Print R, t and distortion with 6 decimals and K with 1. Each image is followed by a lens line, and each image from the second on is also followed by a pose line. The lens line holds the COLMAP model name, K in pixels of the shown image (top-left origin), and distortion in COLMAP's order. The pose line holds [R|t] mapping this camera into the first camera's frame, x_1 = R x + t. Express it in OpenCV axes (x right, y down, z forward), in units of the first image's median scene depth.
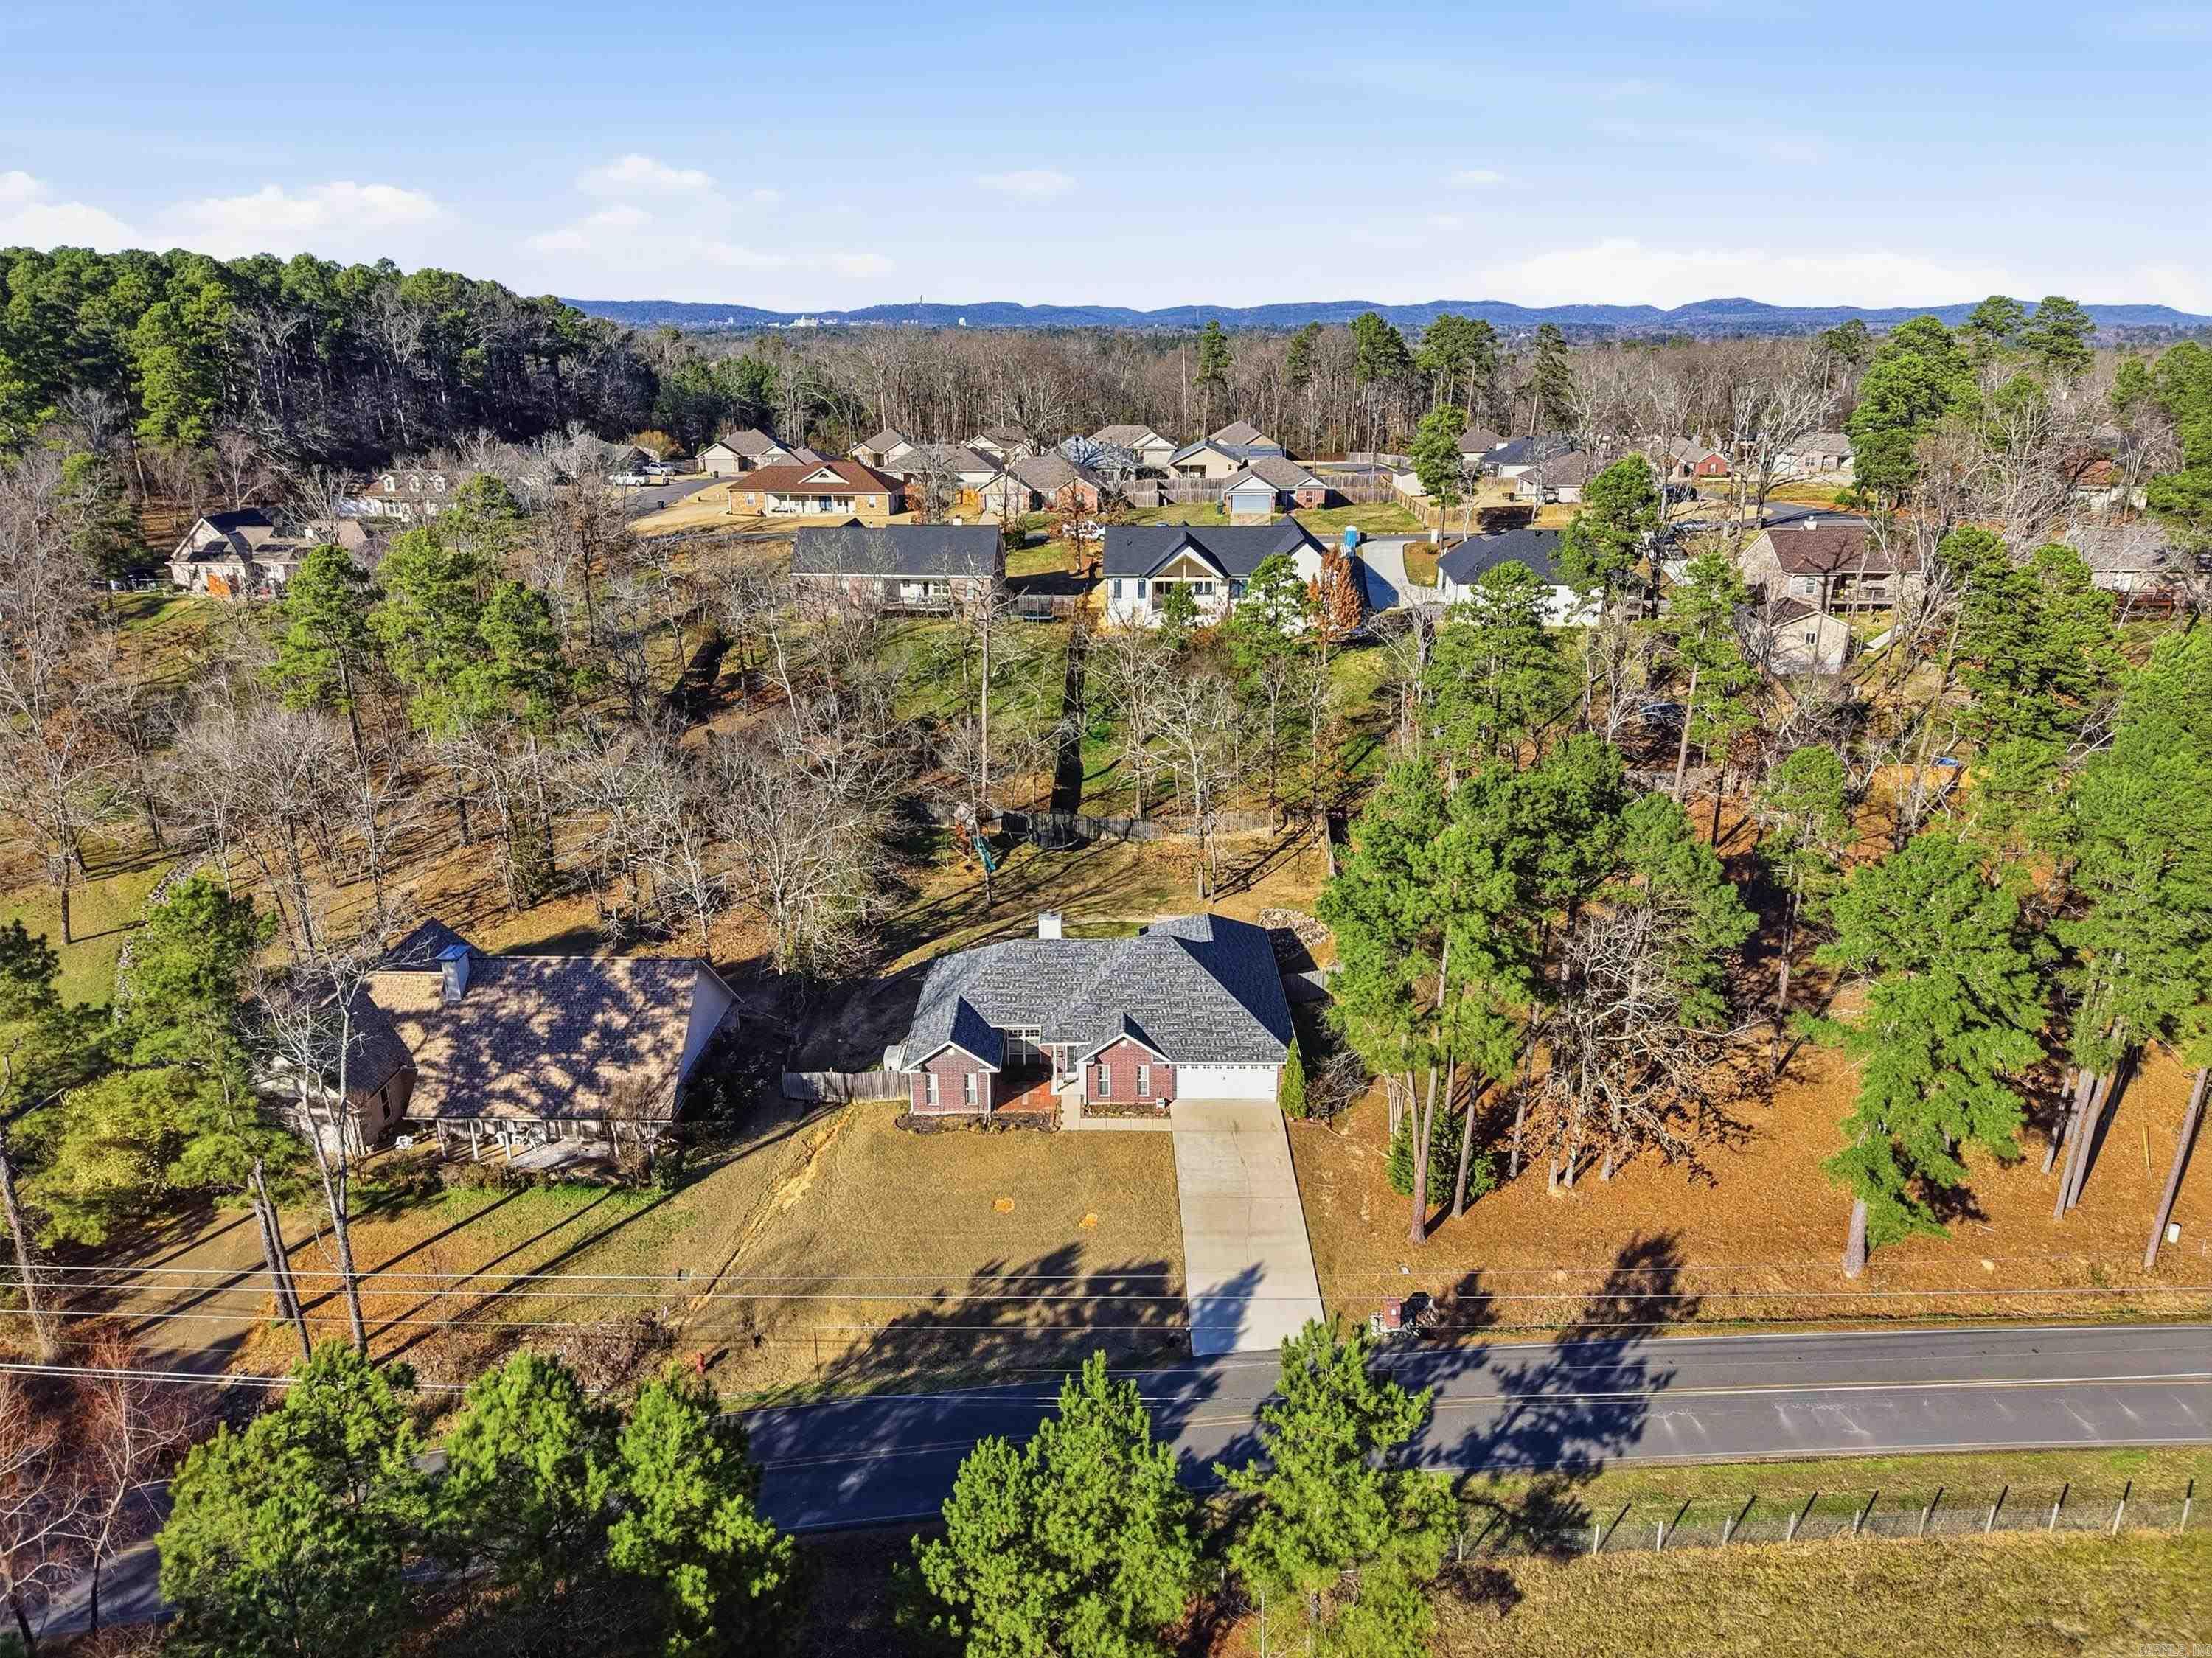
lens RADIAL K [[1503.9, 0, 1136.5], [0, 1503.9, 779.0], [0, 0, 1]] dist [-0.007207, -0.003025]
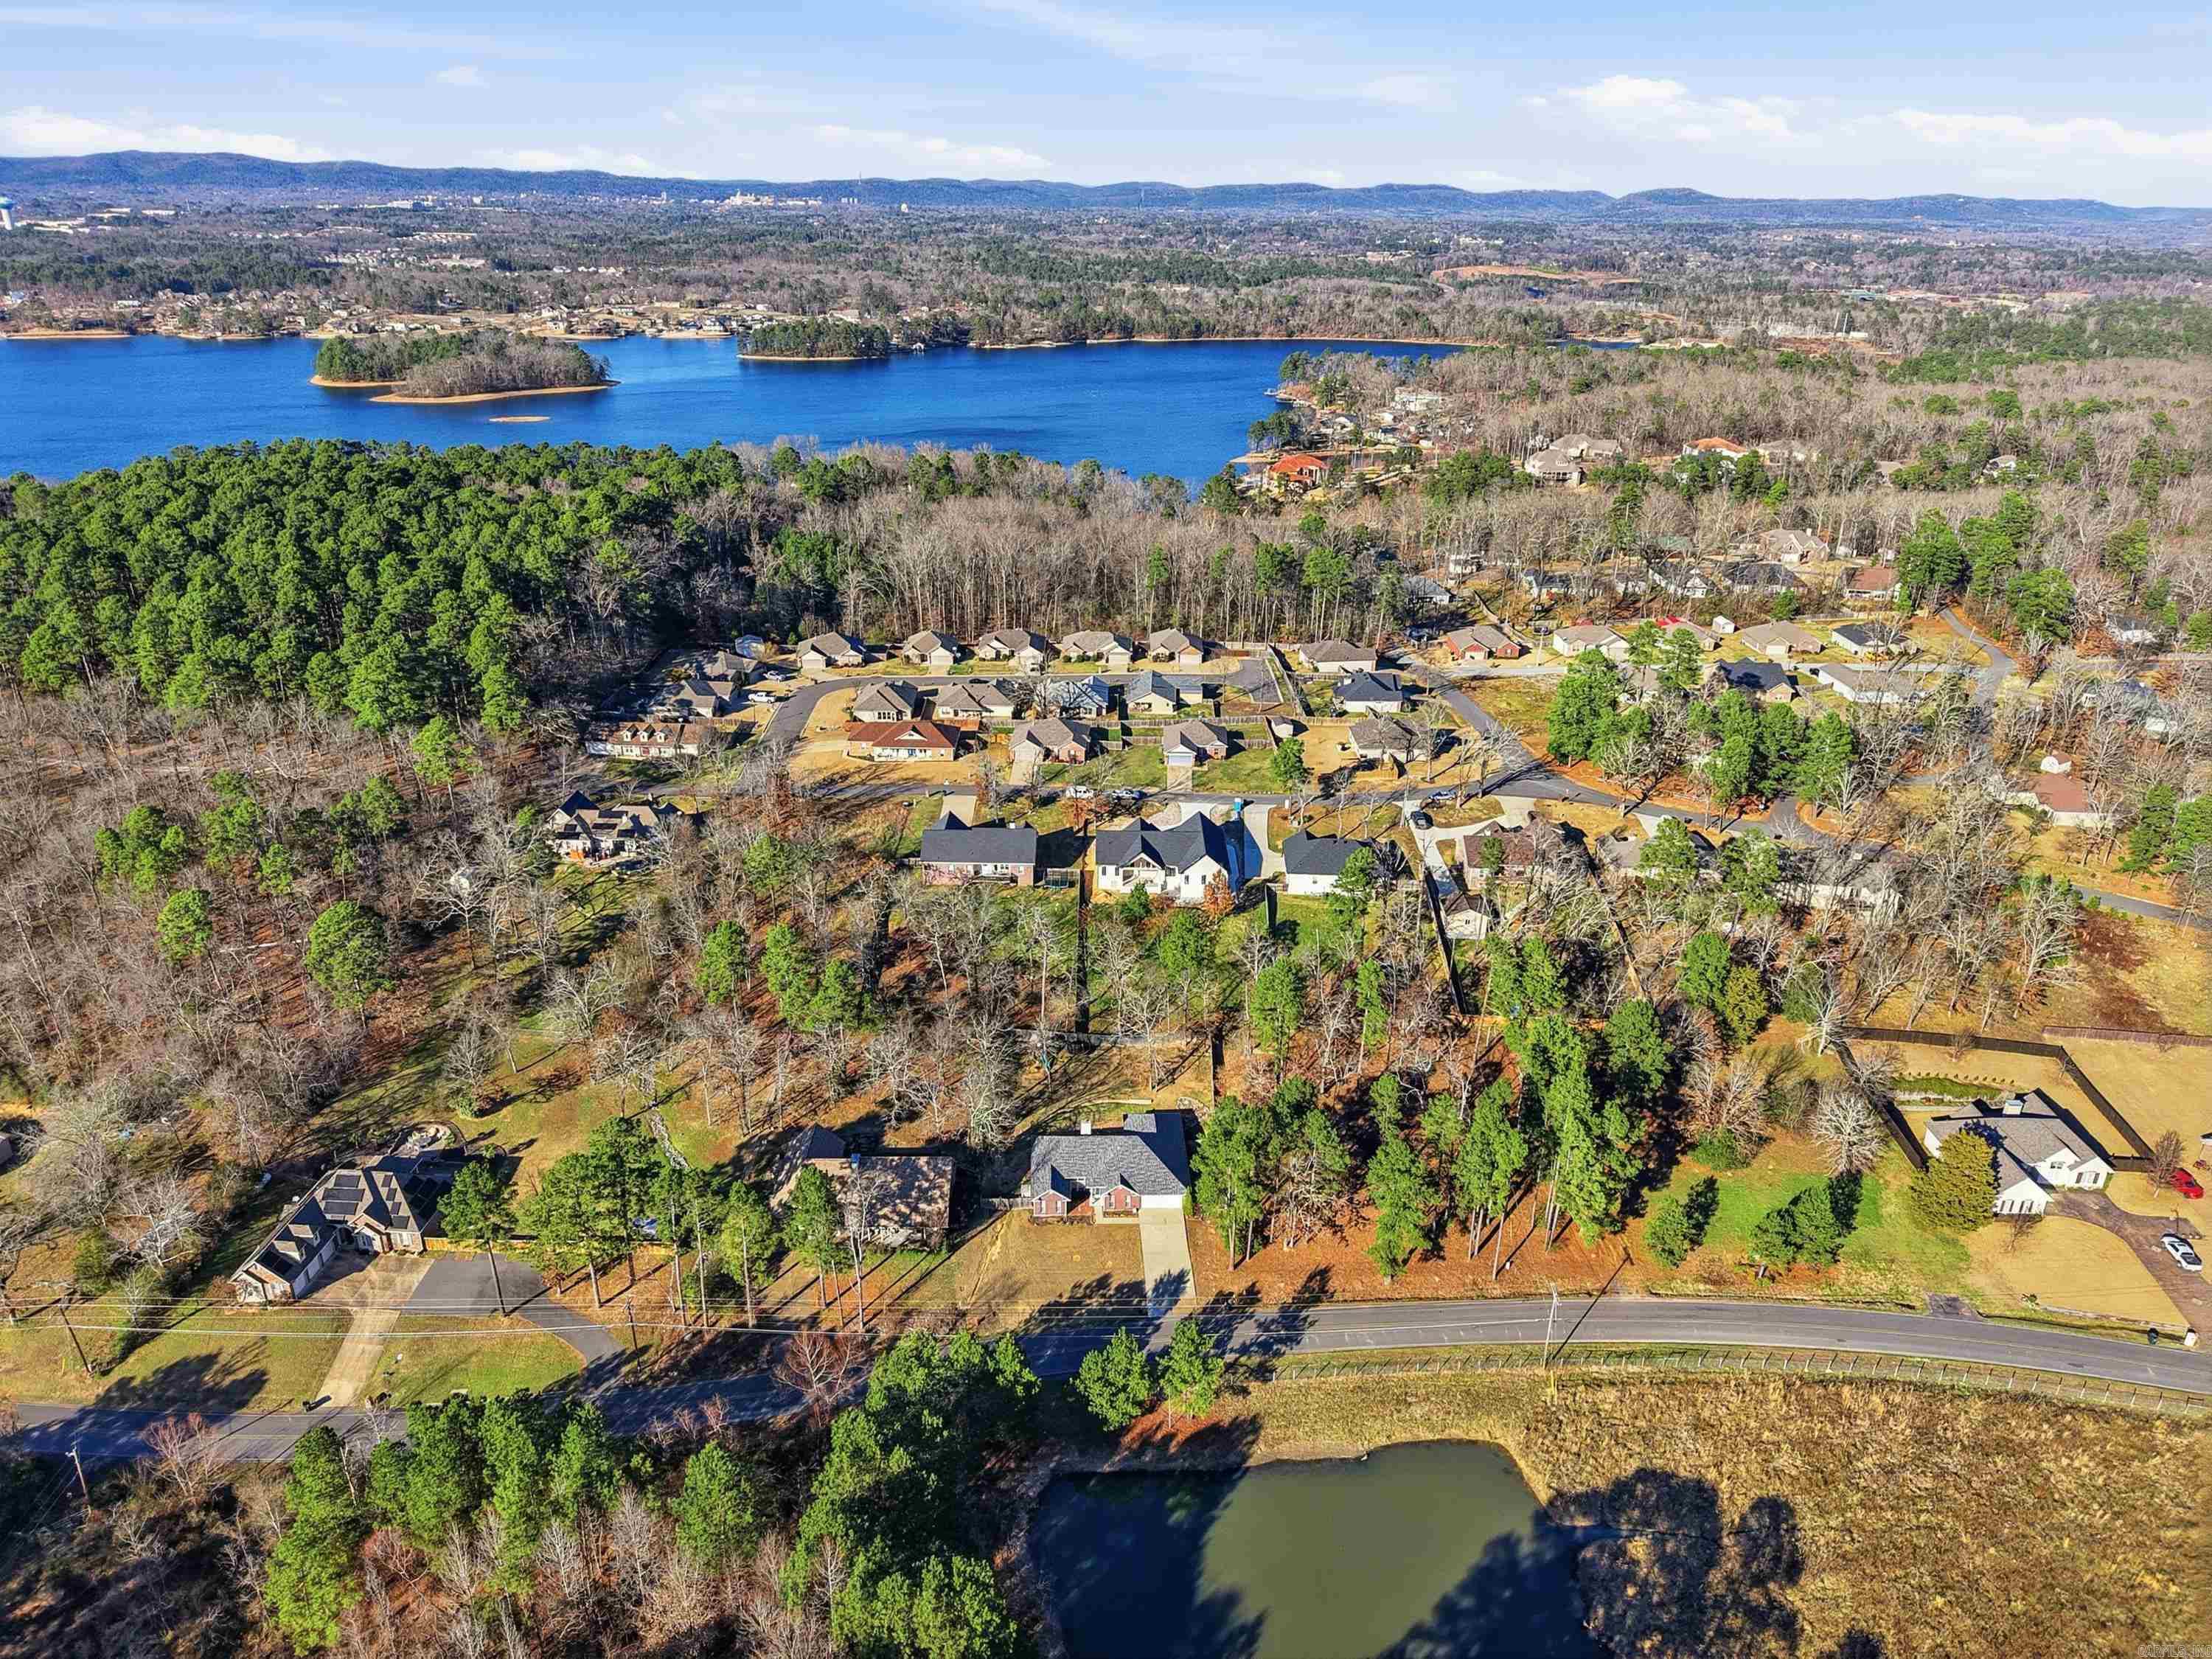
lens RADIAL K [[1487.2, 0, 1112.4], [0, 1487.2, 786.5], [0, 0, 1]] dist [0.034066, -0.034609]
pose [[0.999783, -0.004755, 0.020269, -0.076137], [0.003032, 0.996445, 0.084197, -0.755014], [-0.020597, -0.084117, 0.996243, -1.531814]]
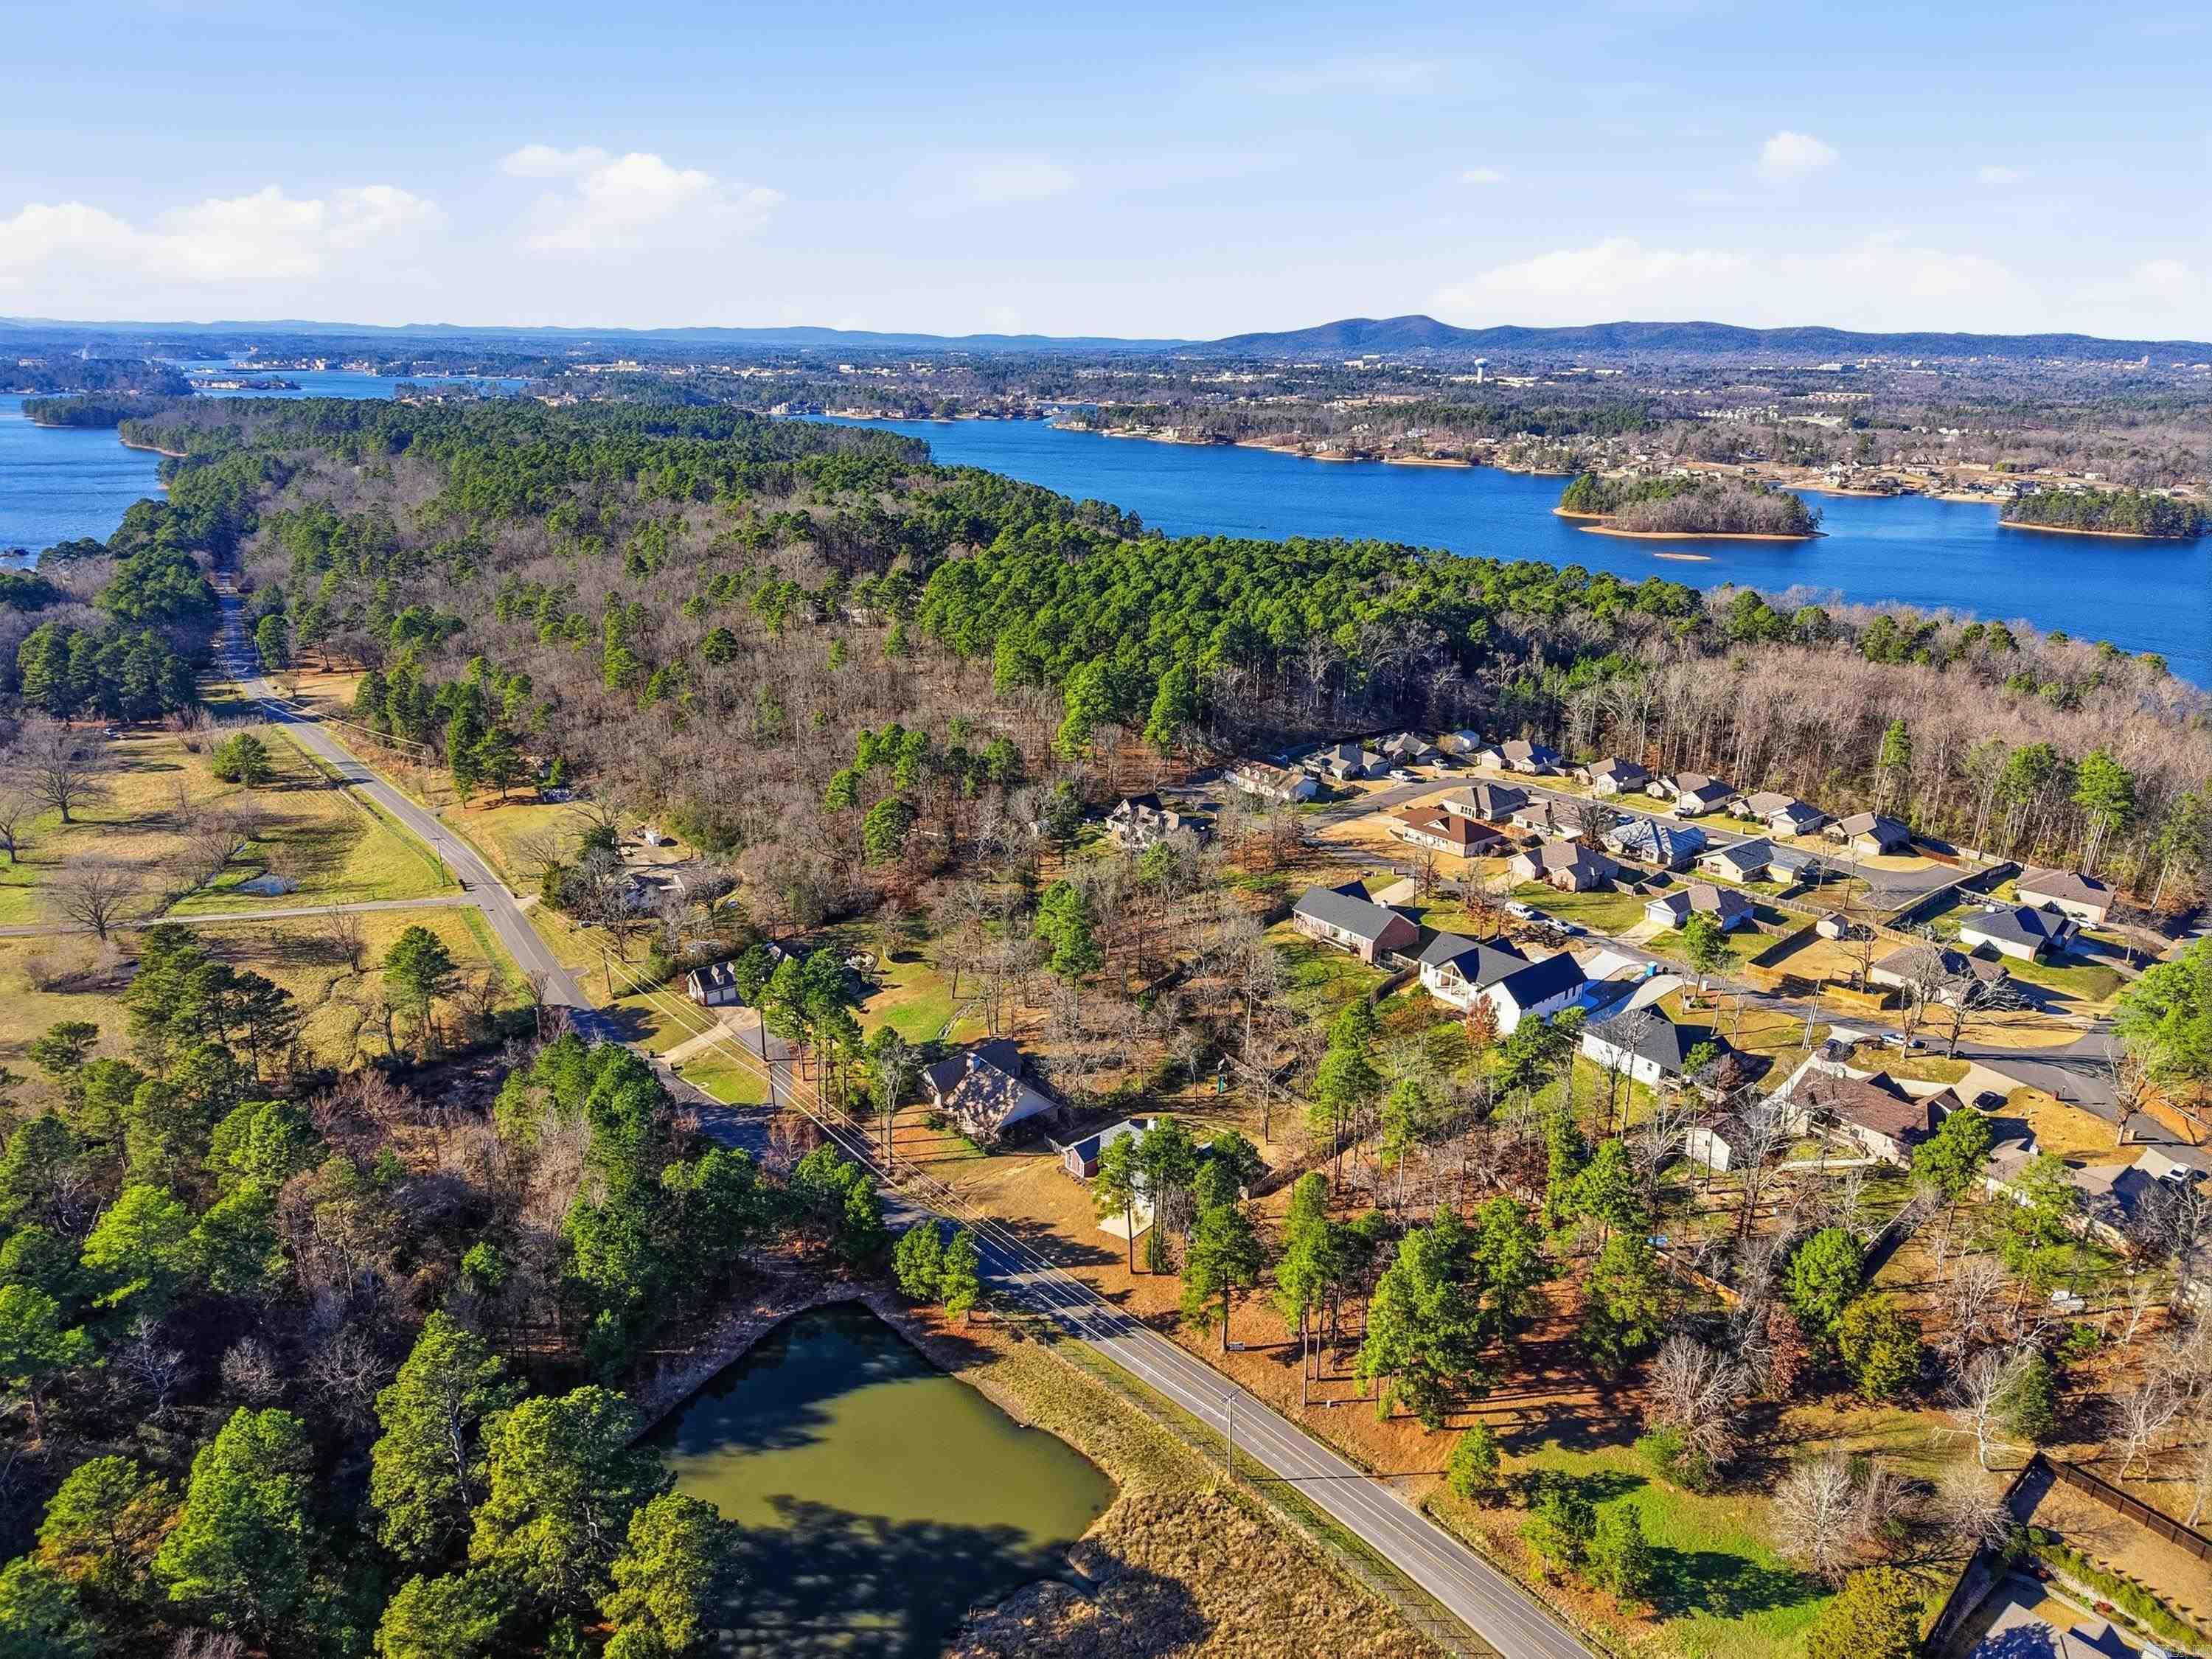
lens RADIAL K [[1498.5, 0, 1099.1], [0, 1498.5, 743.6], [0, 0, 1]] dist [0.034645, -0.040311]
pose [[0.657796, 0.194746, -0.727584, 1.991417], [-0.224088, 0.972853, 0.057800, -0.812612], [0.719089, 0.125022, 0.683579, -1.117962]]
